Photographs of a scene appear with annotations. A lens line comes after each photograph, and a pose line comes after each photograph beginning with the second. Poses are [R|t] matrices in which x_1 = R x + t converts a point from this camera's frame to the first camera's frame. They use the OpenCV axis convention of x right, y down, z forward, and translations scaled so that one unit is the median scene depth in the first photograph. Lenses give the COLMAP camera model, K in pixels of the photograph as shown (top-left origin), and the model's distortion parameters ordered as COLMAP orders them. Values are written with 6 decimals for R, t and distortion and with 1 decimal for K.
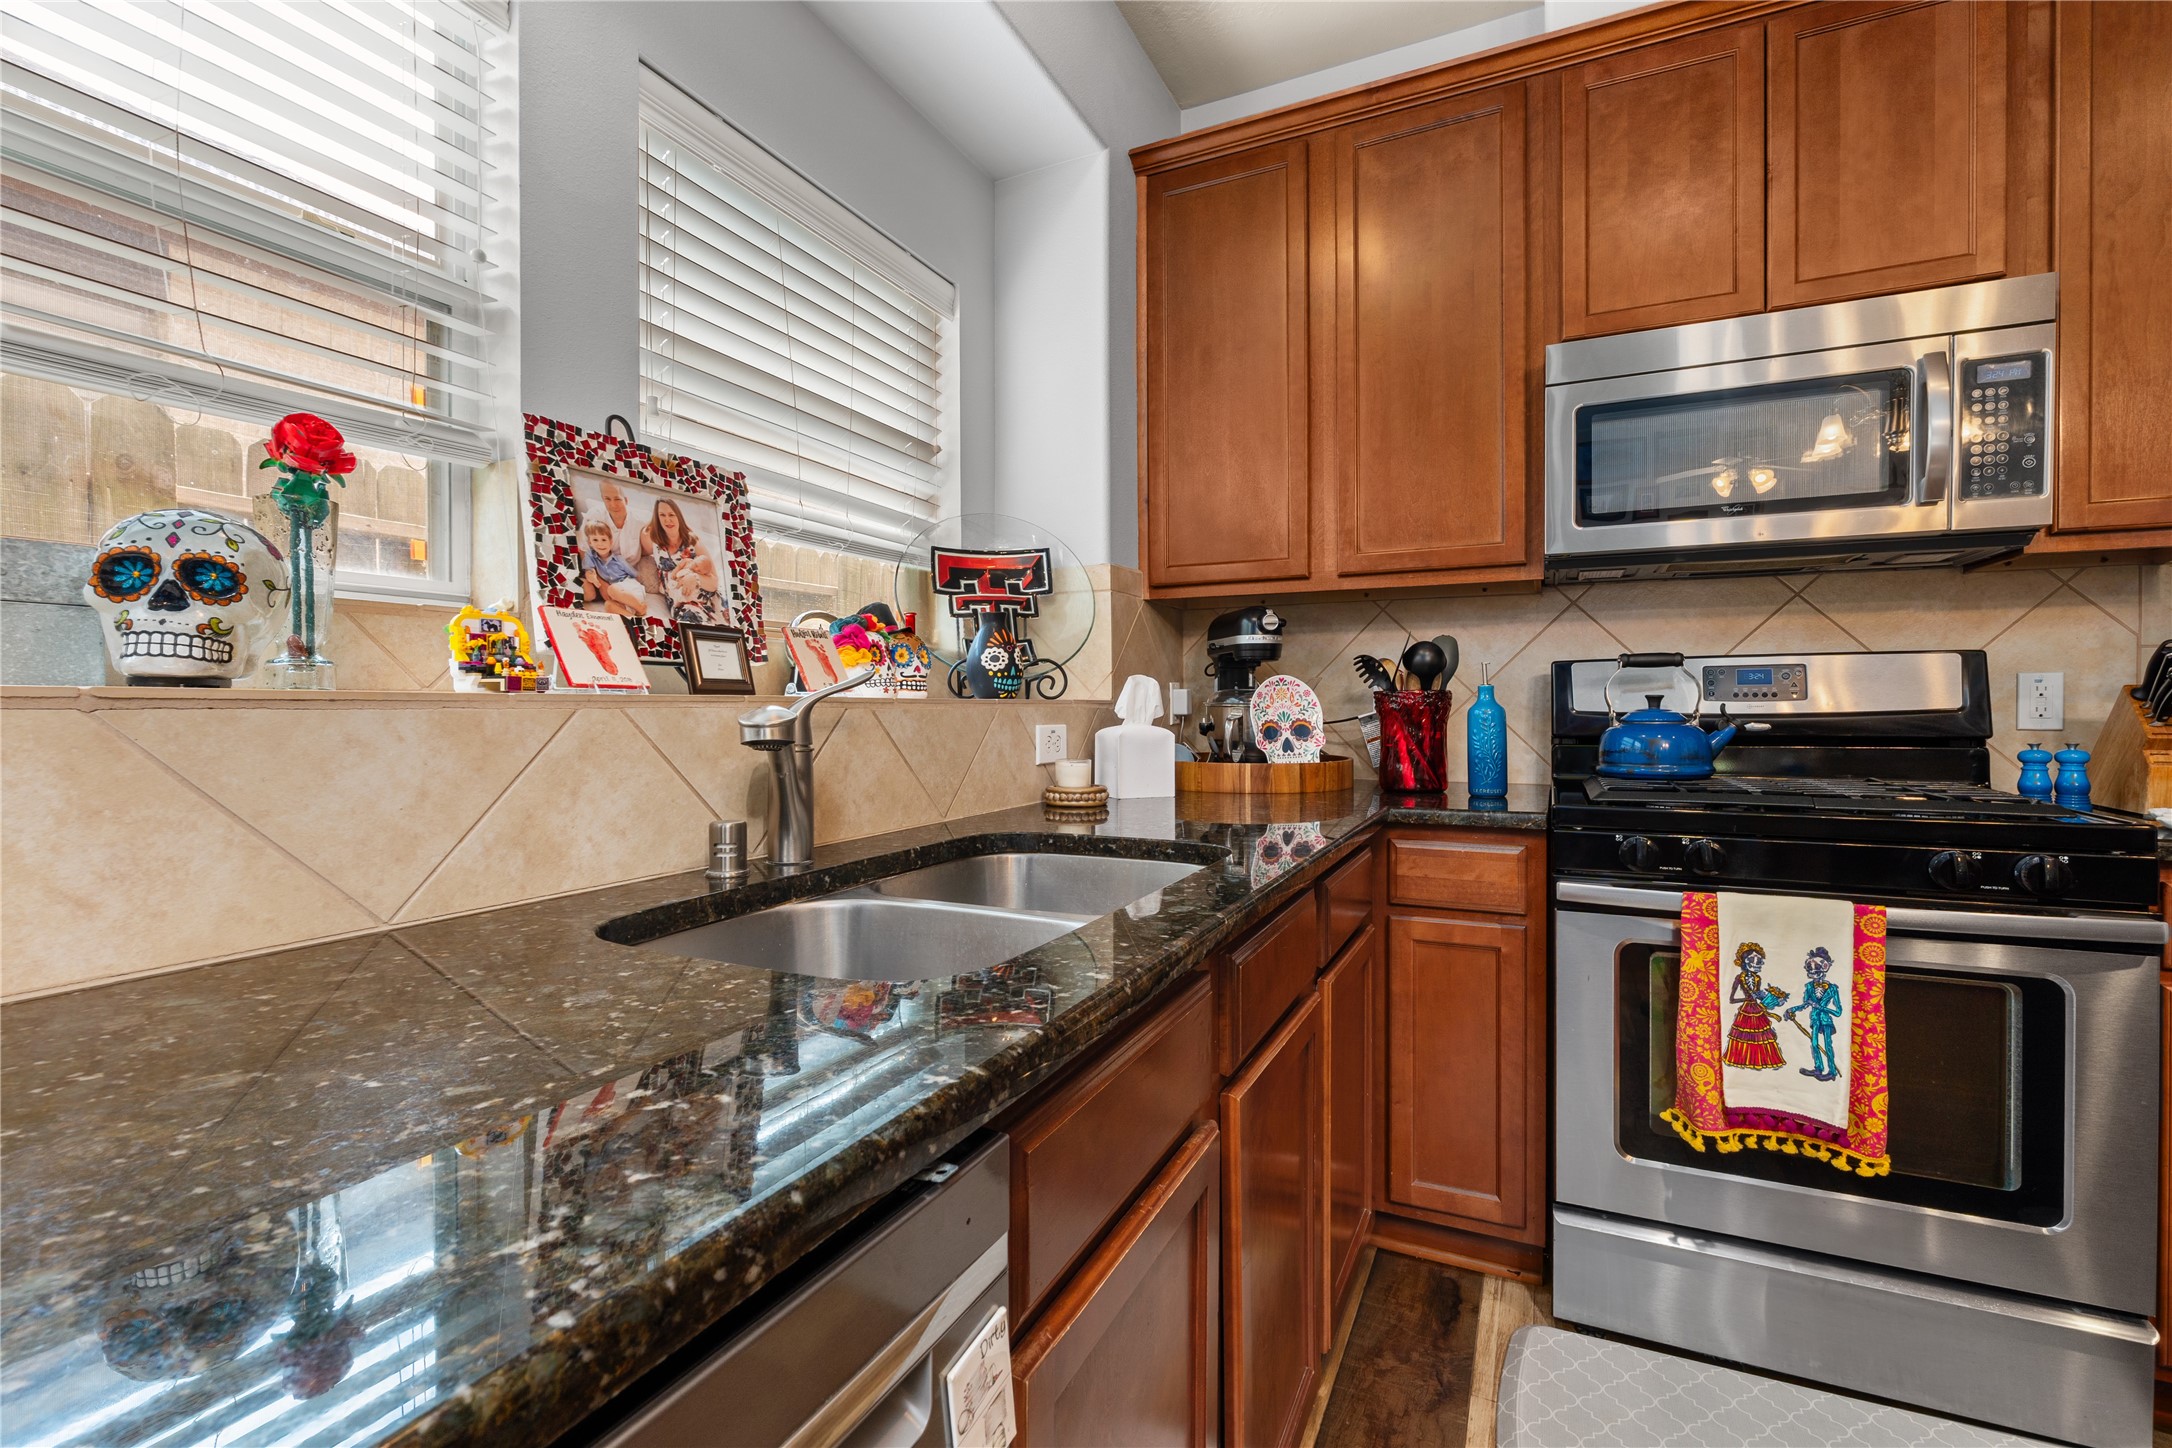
lens RADIAL K [[962.1, 0, 1091.9], [0, 962.1, 716.1], [0, 0, 1]] dist [-0.004869, 0.000261]
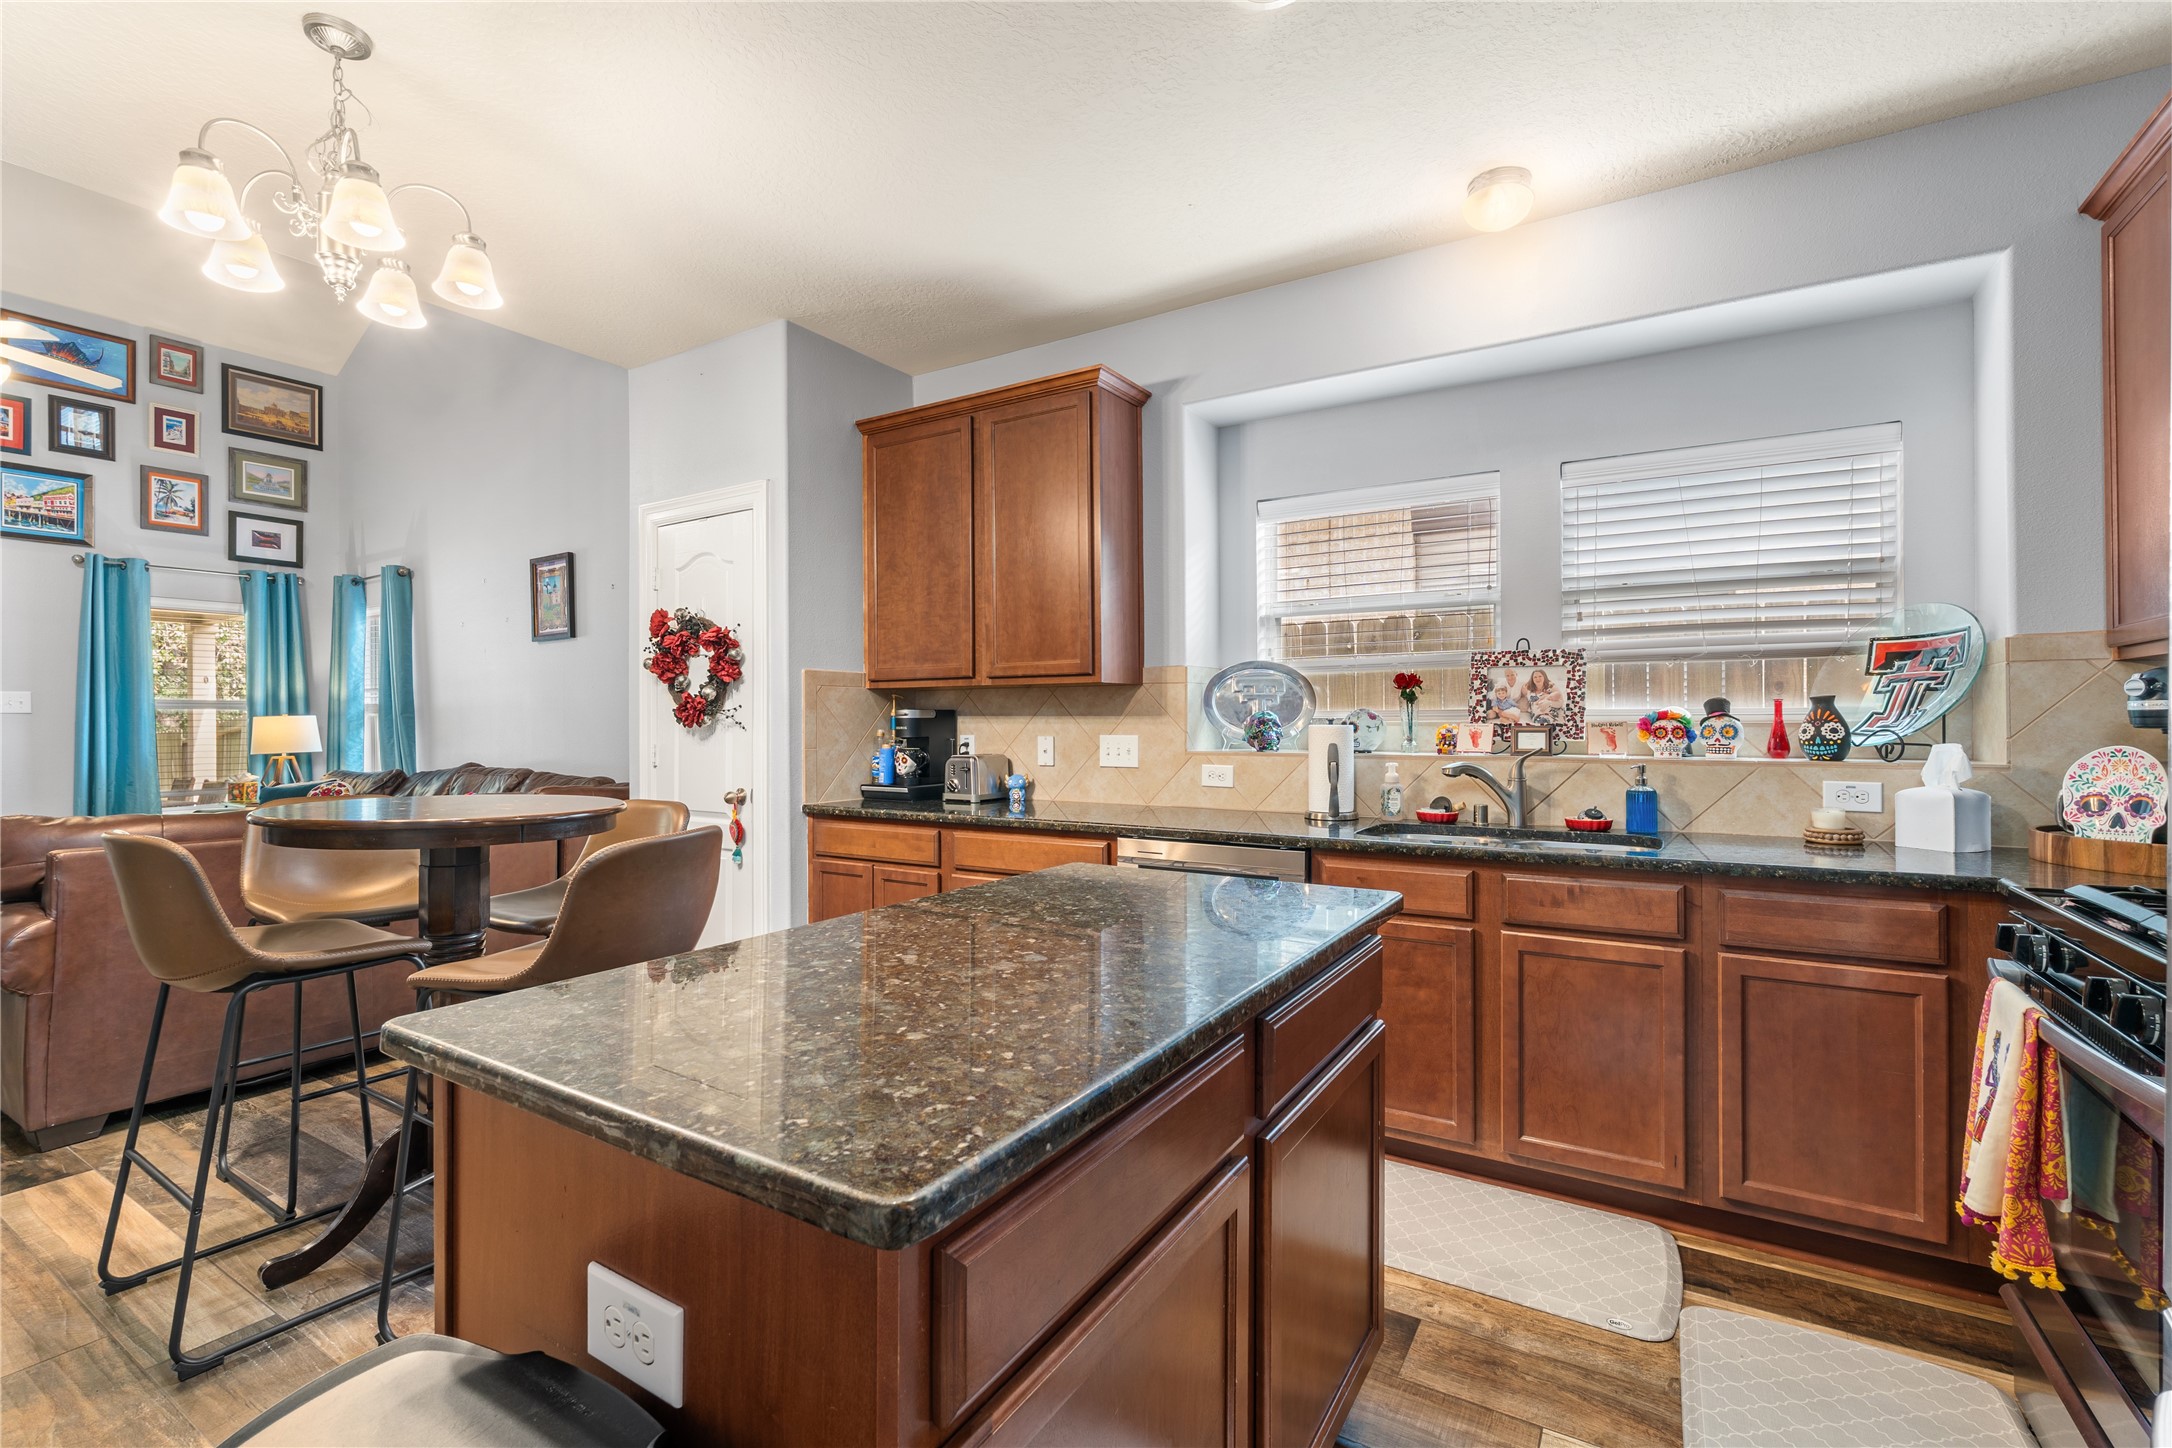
lens RADIAL K [[962.1, 0, 1093.1], [0, 962.1, 717.1], [0, 0, 1]] dist [-0.004869, 0.000261]
pose [[-0.102910, -0.005142, -0.994677, 1.662366], [-0.009353, 0.999947, -0.004201, -0.077329], [0.994647, 0.008871, -0.102952, 0.143924]]
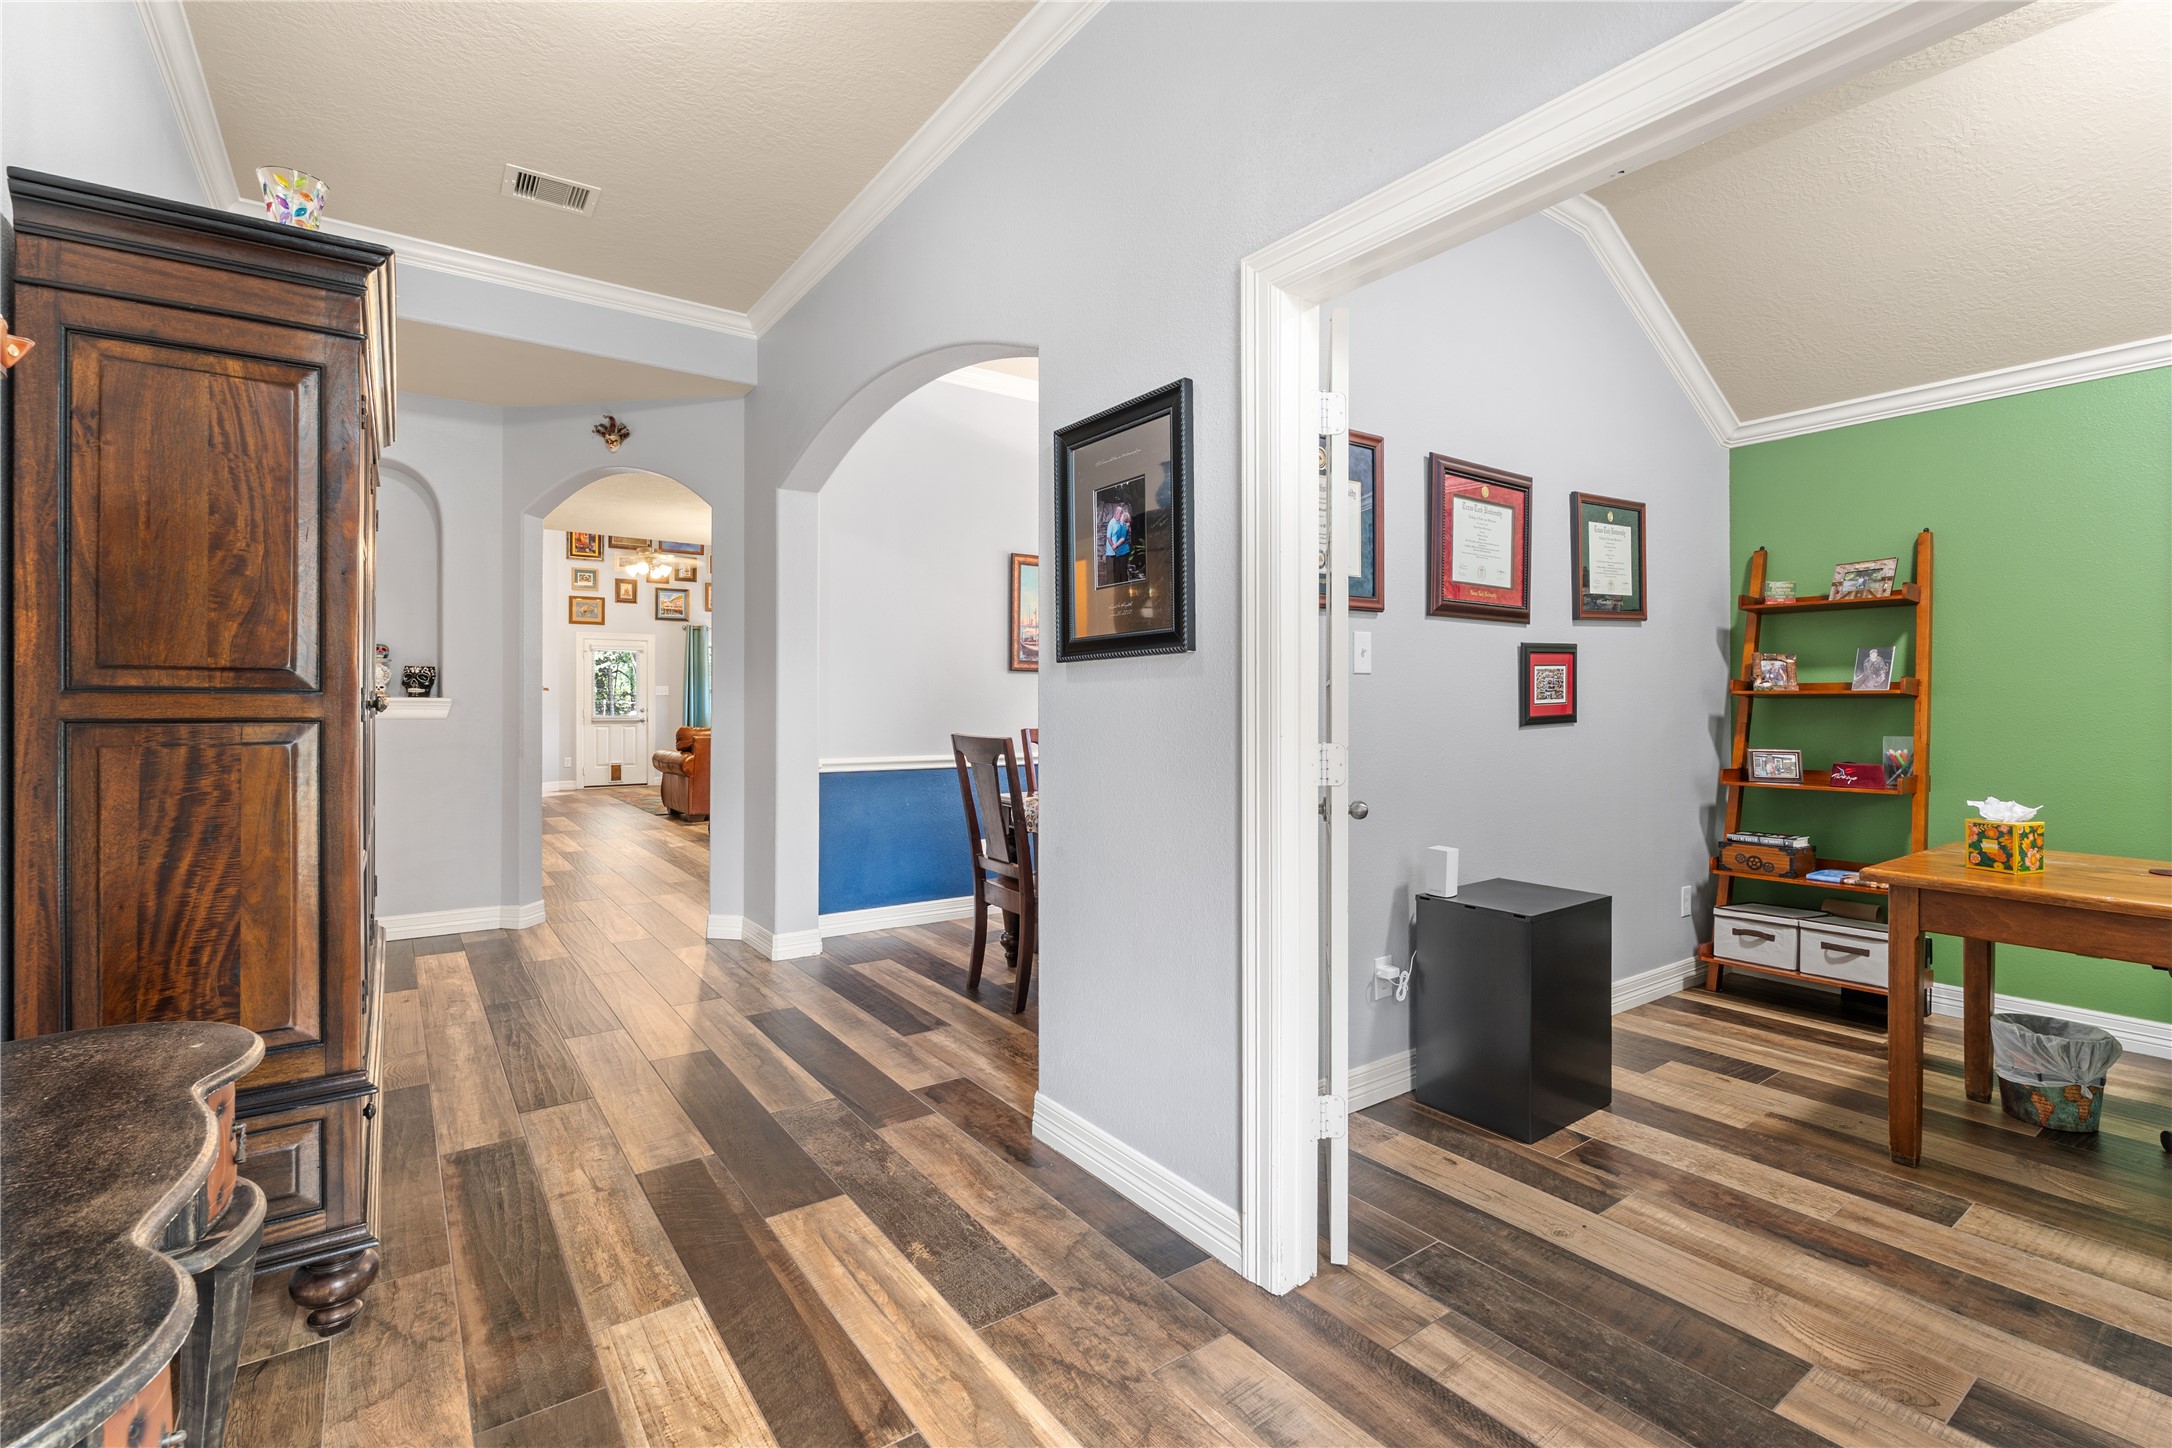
lens RADIAL K [[962.1, 0, 1070.4], [0, 962.1, 702.0], [0, 0, 1]] dist [-0.004869, 0.000261]
pose [[-0.485539, -0.000315, -0.874215, 4.271323], [-0.011595, 0.999914, 0.006079, -0.103988], [0.874138, 0.013088, -0.485501, 3.095715]]
